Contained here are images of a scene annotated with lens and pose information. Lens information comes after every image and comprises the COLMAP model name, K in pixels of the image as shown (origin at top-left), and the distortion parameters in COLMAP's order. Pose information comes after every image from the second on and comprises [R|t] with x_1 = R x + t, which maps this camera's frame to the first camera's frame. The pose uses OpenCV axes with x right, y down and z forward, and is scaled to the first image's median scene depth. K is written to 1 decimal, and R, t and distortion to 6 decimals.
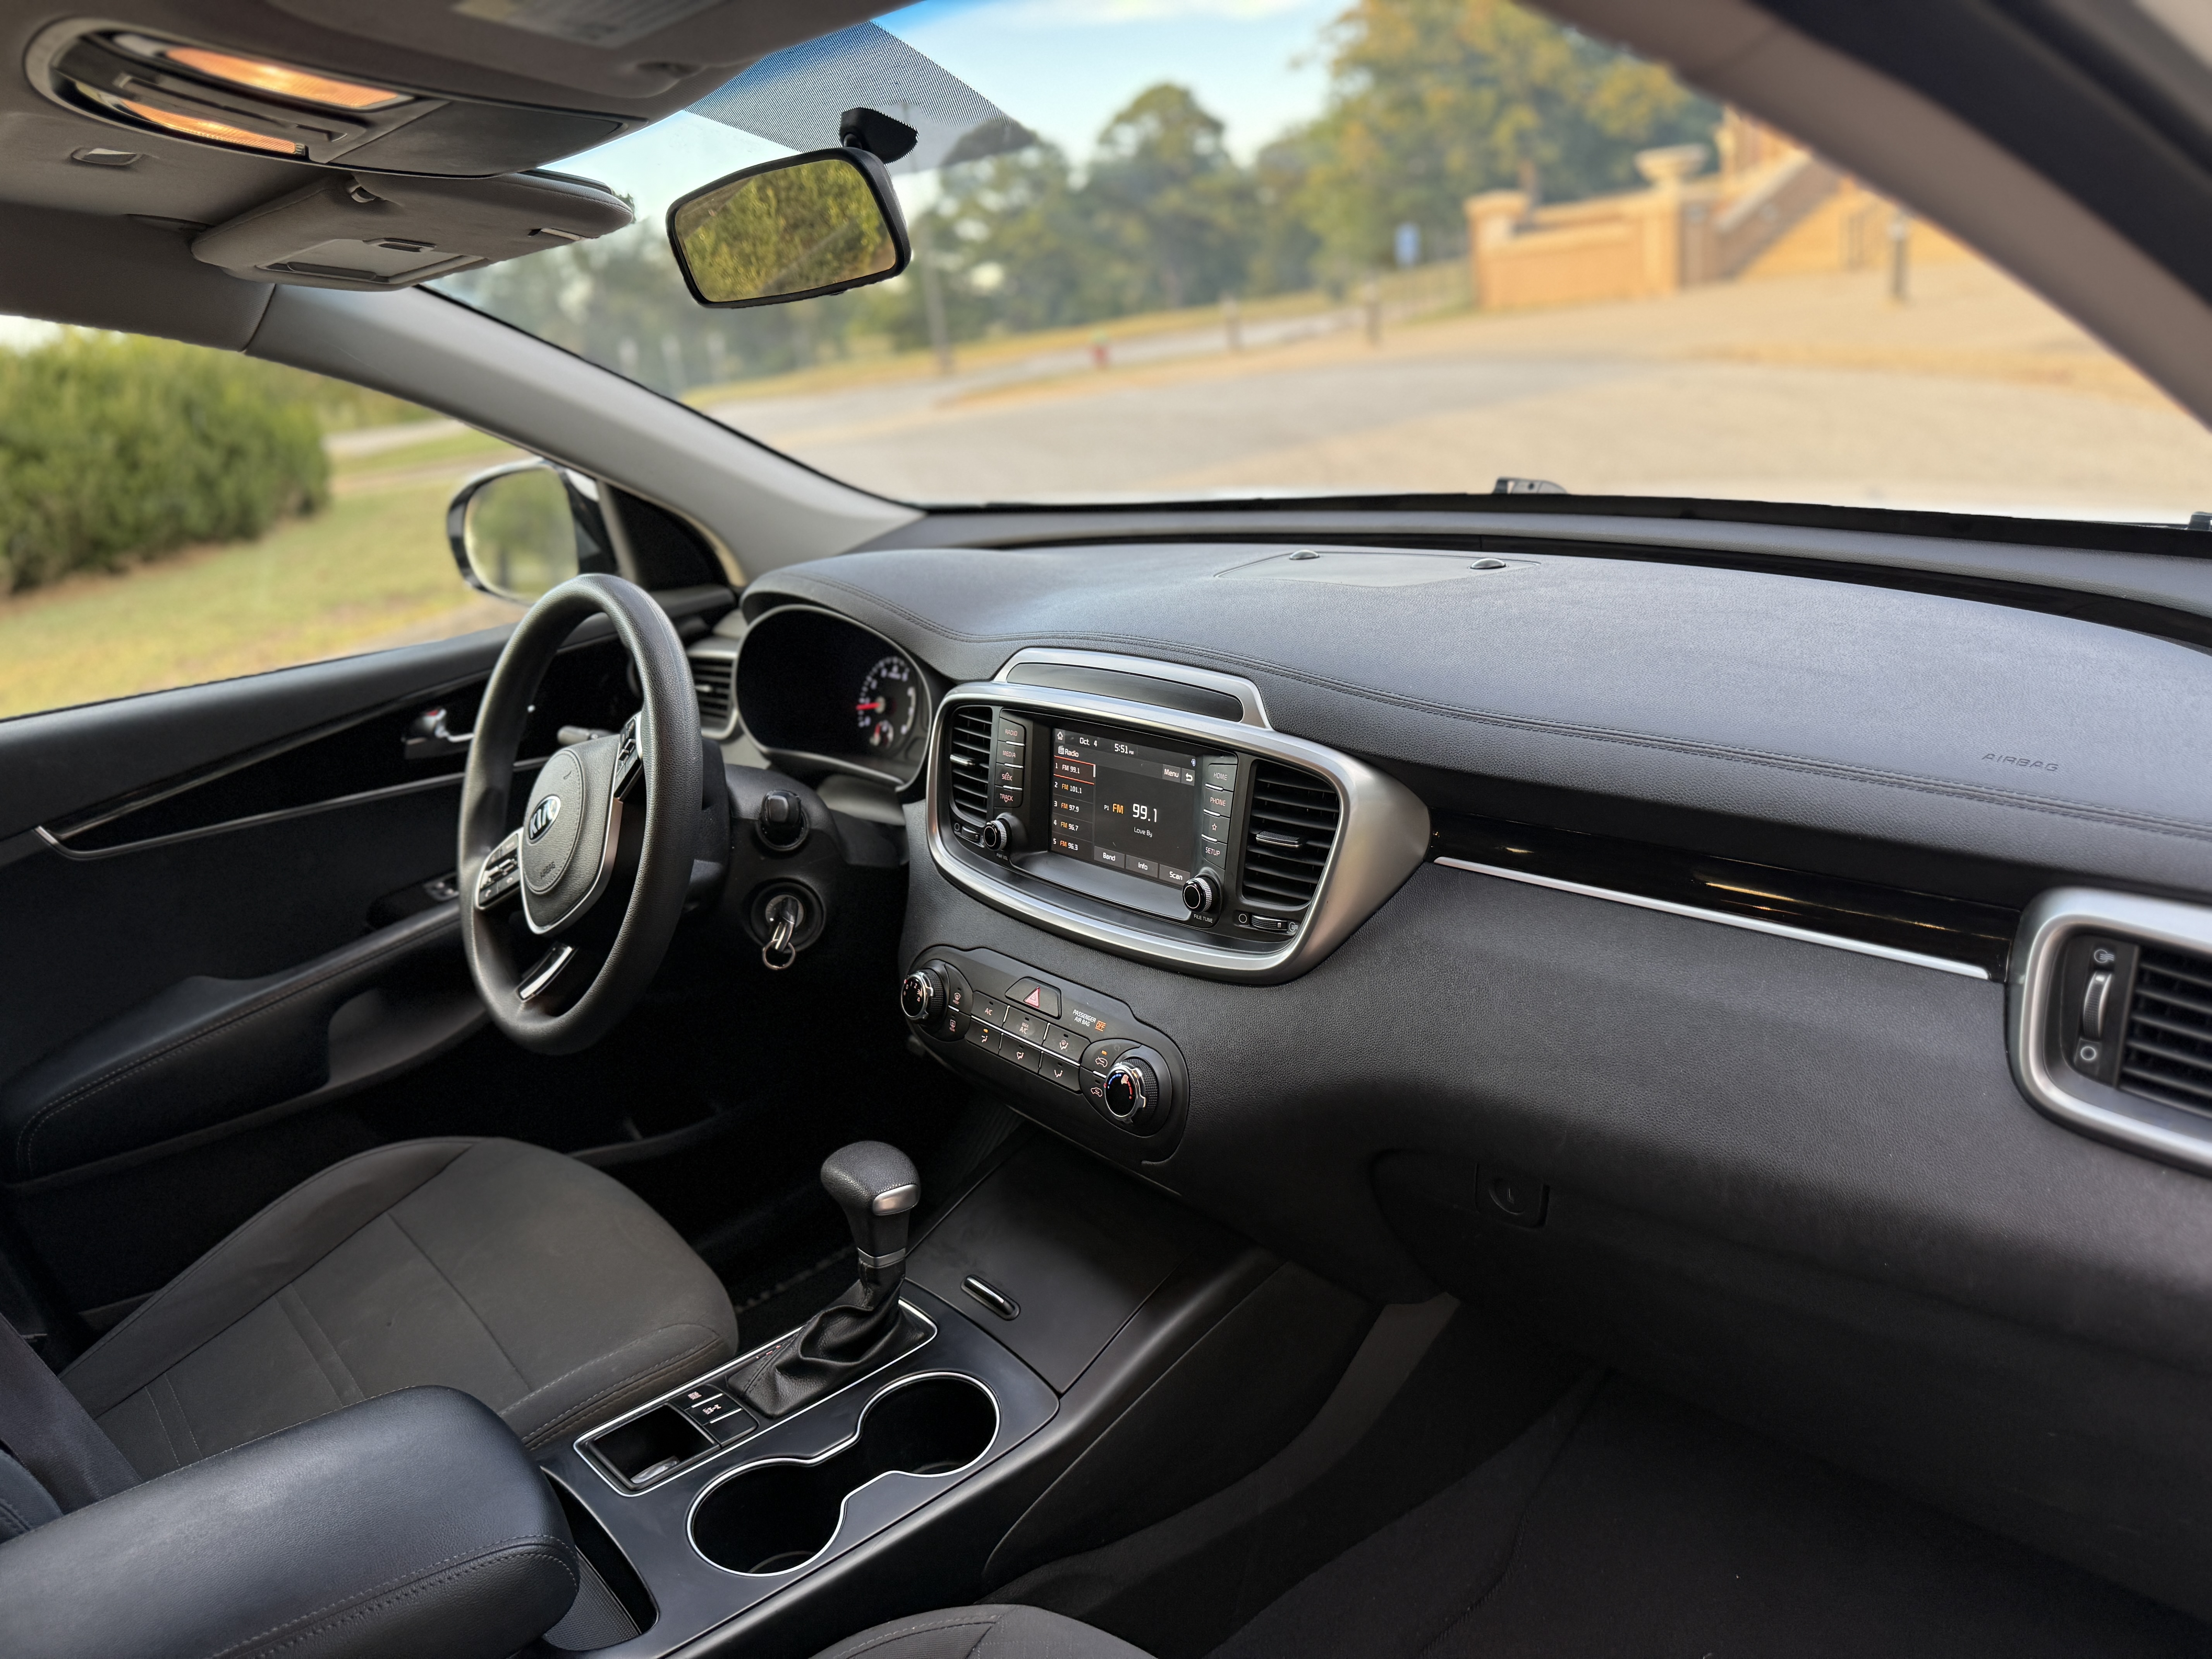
lens RADIAL K [[1614.2, 0, 1106.0], [0, 1614.2, 829.5], [0, 0, 1]] dist [0.053155, -0.080661]
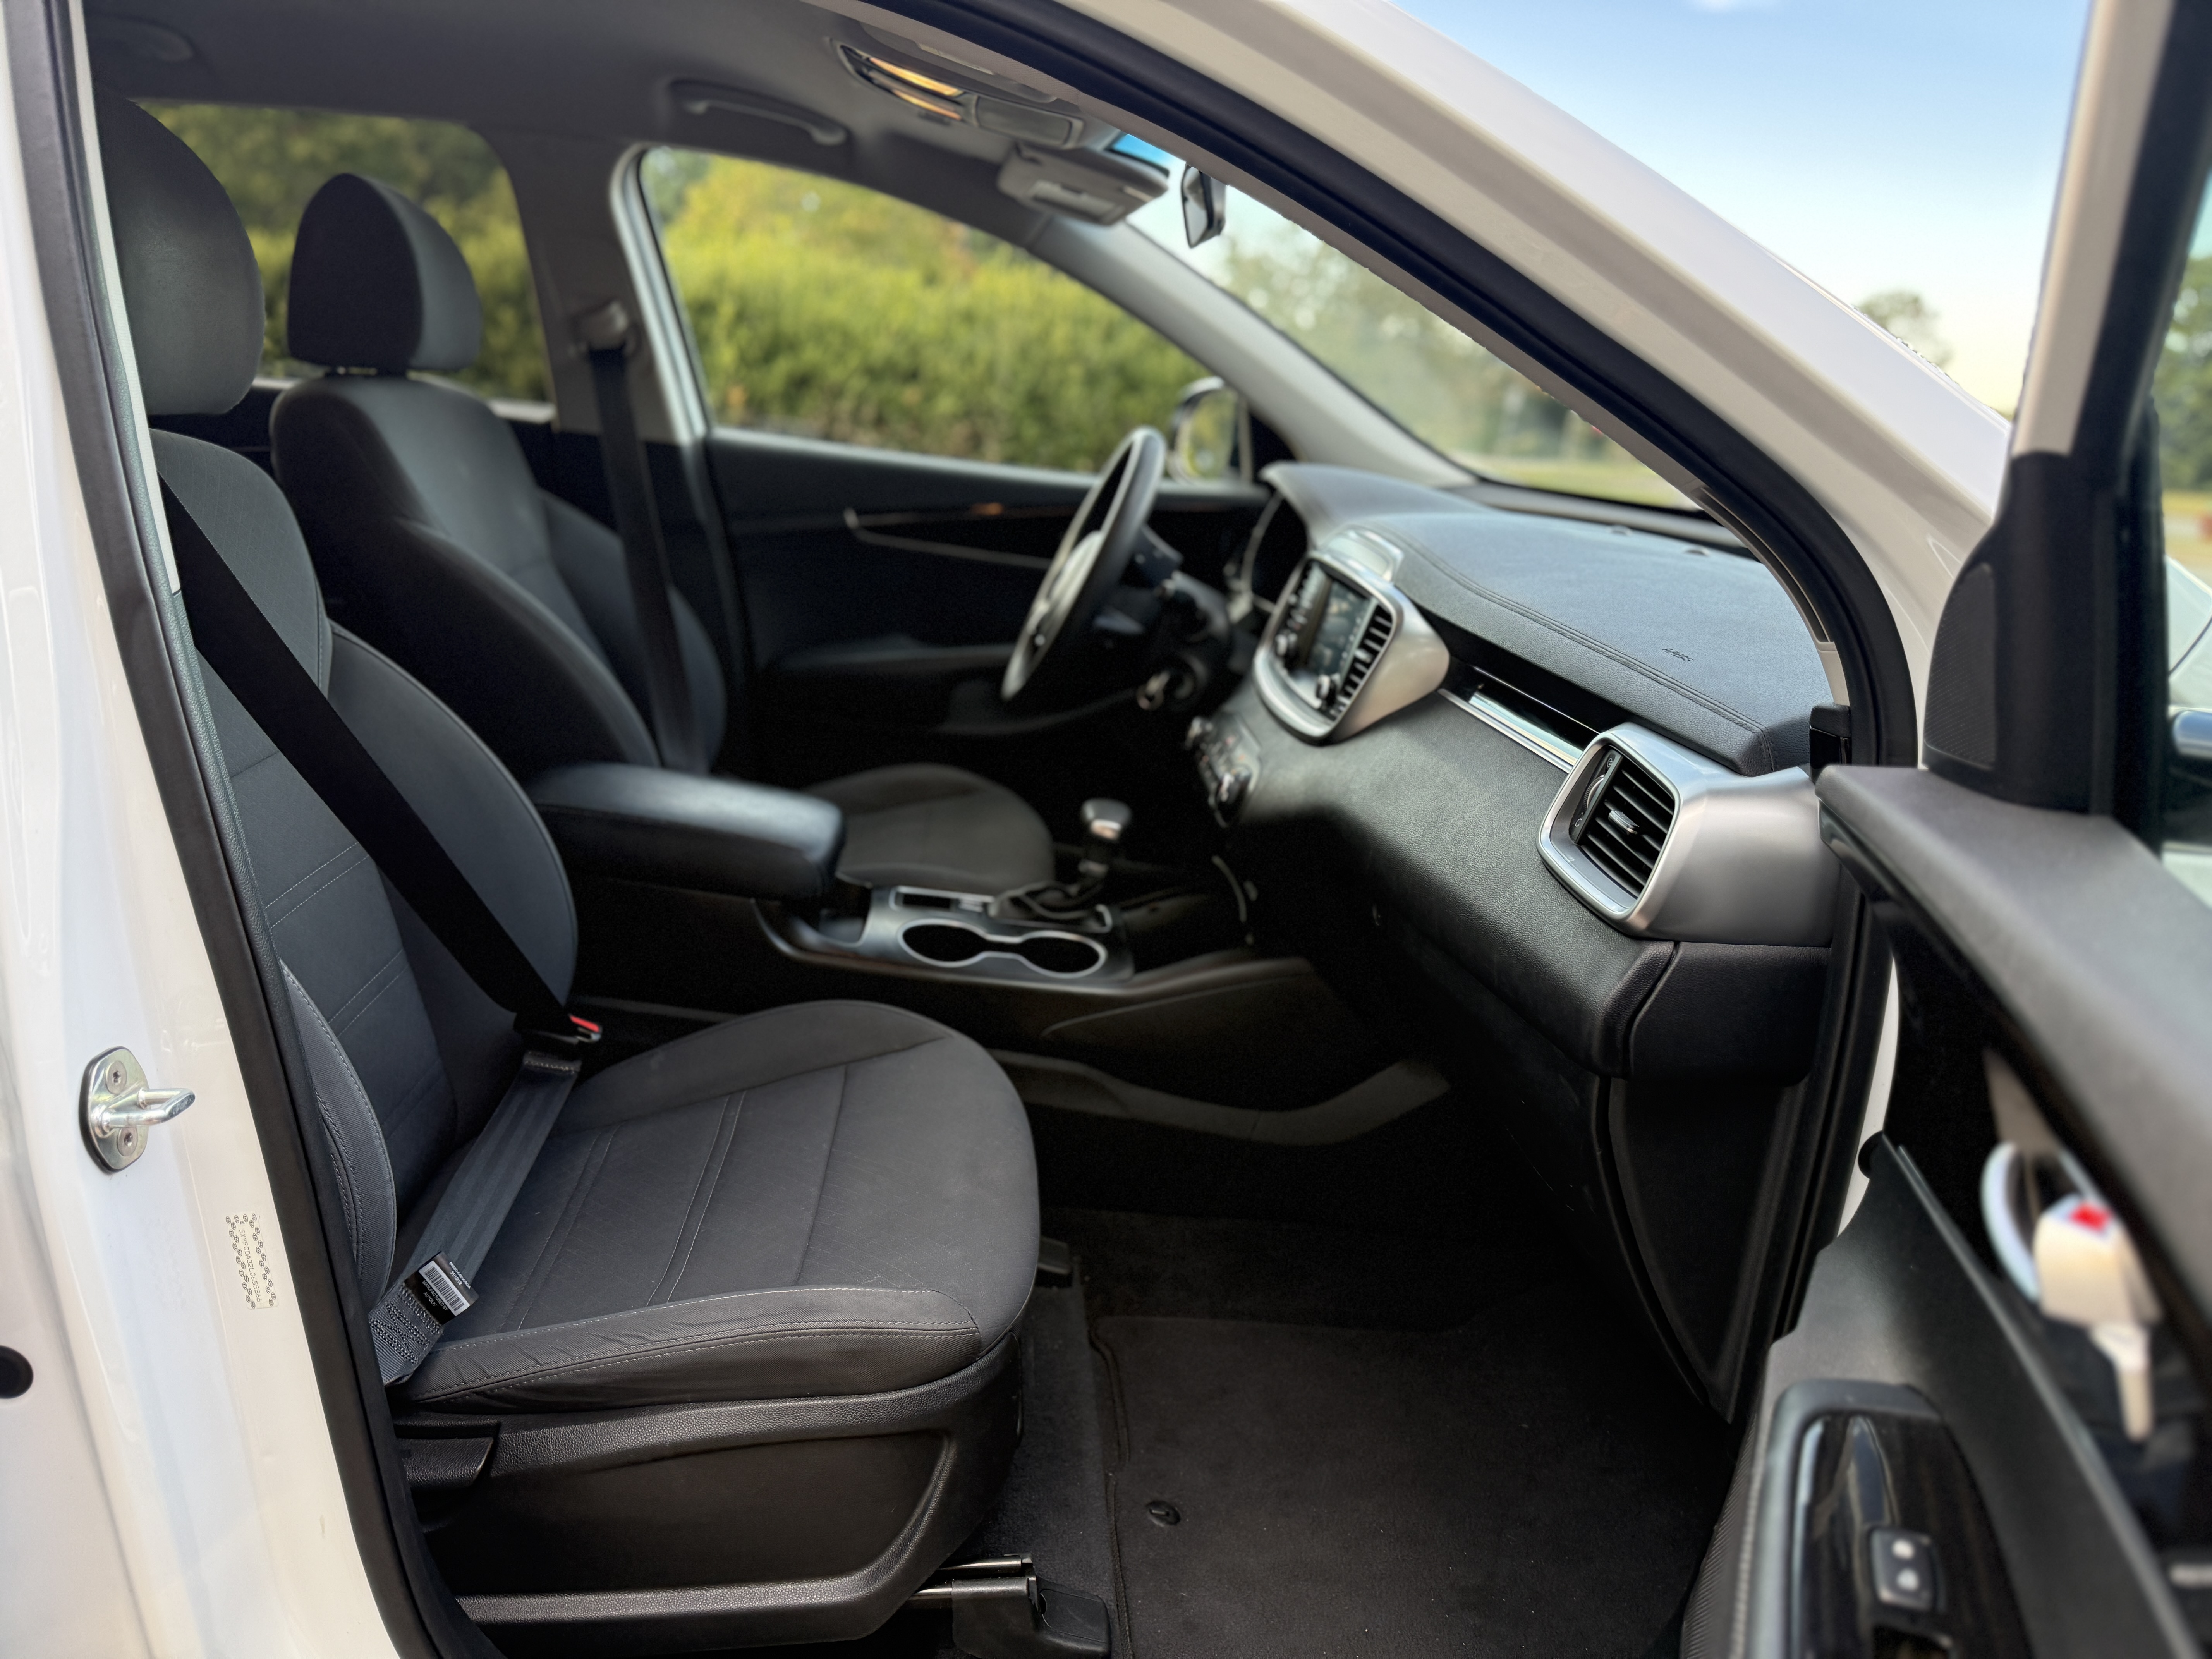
lens RADIAL K [[1614.2, 0, 1106.0], [0, 1614.2, 829.5], [0, 0, 1]] dist [0.053155, -0.080661]
pose [[0.774241, 0.333561, -0.537855, 0.626808], [-0.357776, 0.931694, 0.062790, 0.118211], [0.522060, 0.143817, 0.840696, -0.249294]]
